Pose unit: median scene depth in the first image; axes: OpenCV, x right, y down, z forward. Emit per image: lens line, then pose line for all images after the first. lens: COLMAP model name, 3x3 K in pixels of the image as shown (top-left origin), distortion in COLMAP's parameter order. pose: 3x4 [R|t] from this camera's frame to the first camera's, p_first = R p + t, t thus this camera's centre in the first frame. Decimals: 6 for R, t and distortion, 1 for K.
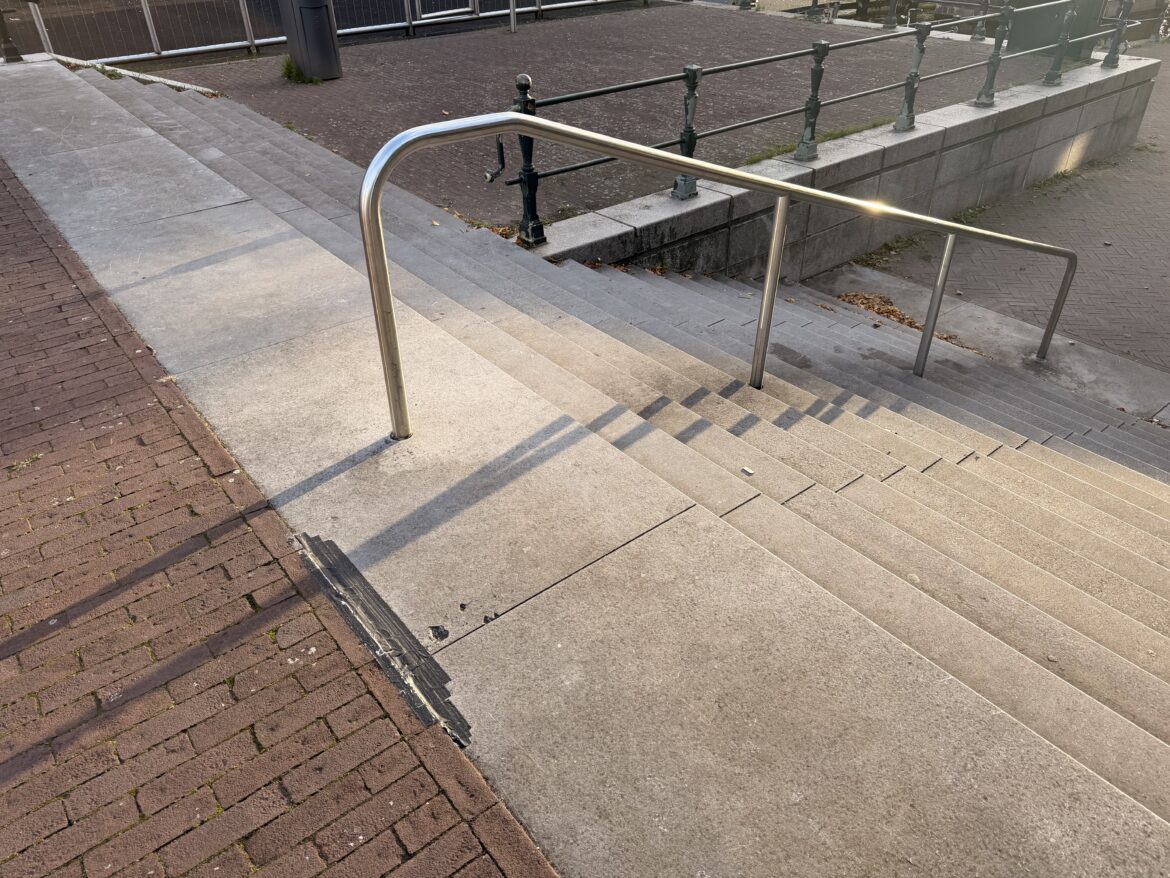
lens RADIAL K [[823.7, 0, 588.5], [0, 823.7, 442.9], [0, 0, 1]] dist [0.072438, -0.111616]
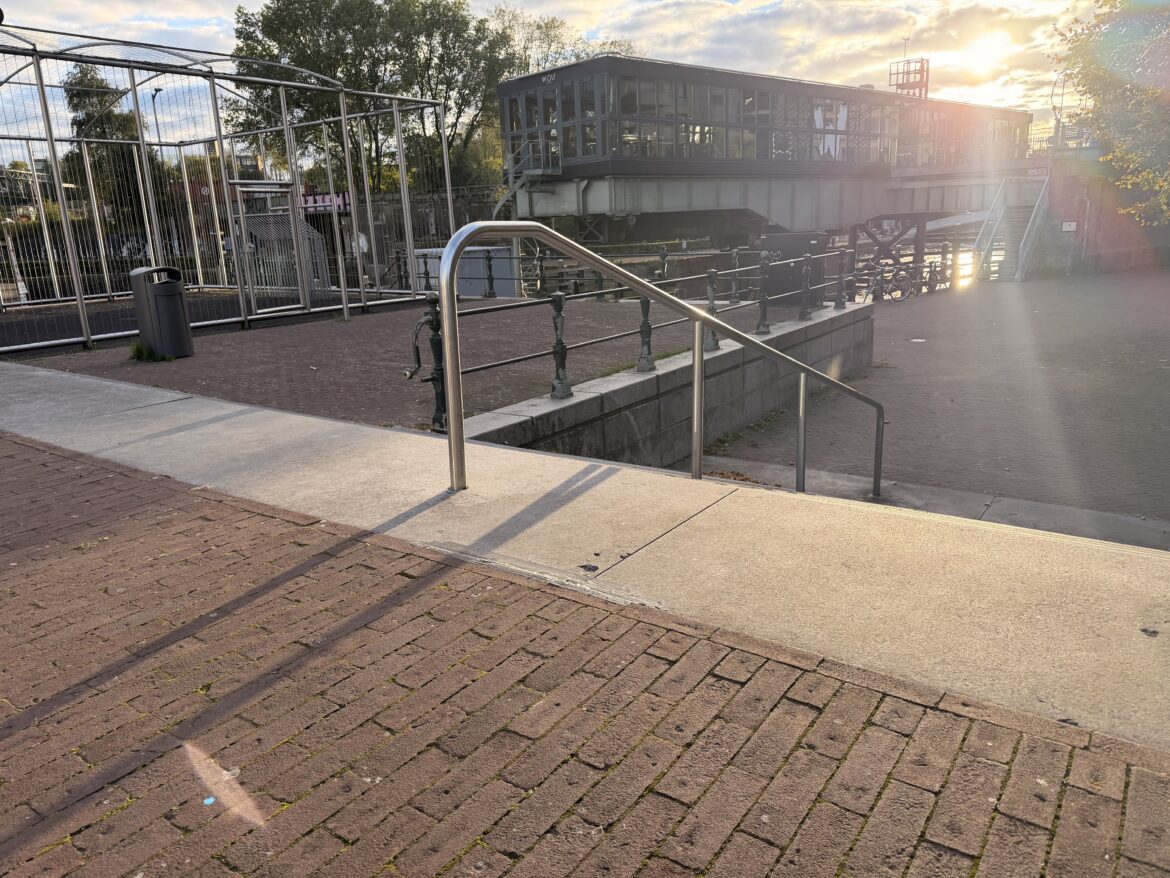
lens RADIAL K [[821.2, 0, 588.5], [0, 821.2, 419.0], [0, 0, 1]] dist [0.154290, -0.284990]
pose [[0.963322, -0.085243, 0.254451, -0.334774], [0.173747, 0.920751, -0.349327, 0.323274], [-0.204508, 0.380724, 0.901790, -0.070615]]
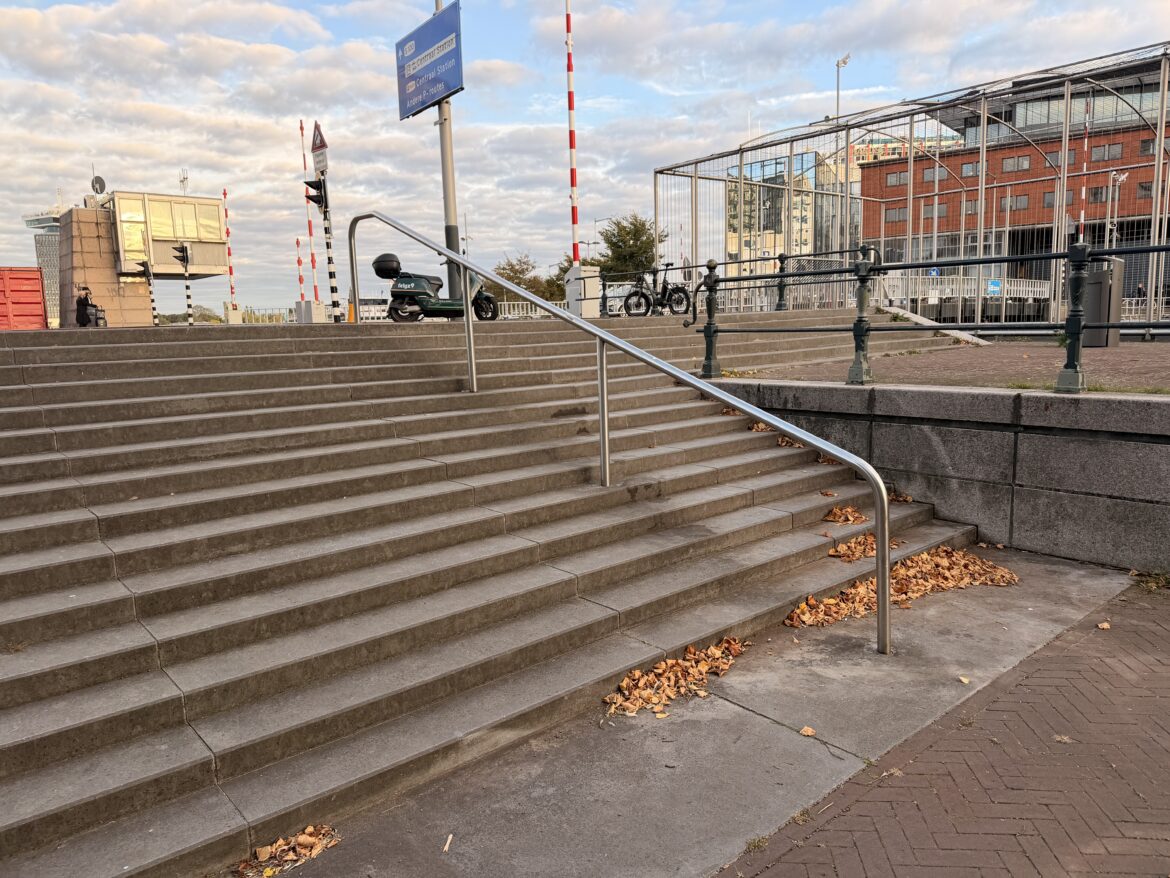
lens RADIAL K [[823.7, 0, 588.5], [0, 823.7, 442.9], [0, 0, 1]] dist [0.072438, -0.111616]
pose [[0.038590, 0.155200, -0.987129, 2.516497], [-0.551368, 0.827177, 0.108497, -0.400043], [0.833369, 0.540084, 0.117493, 1.538144]]
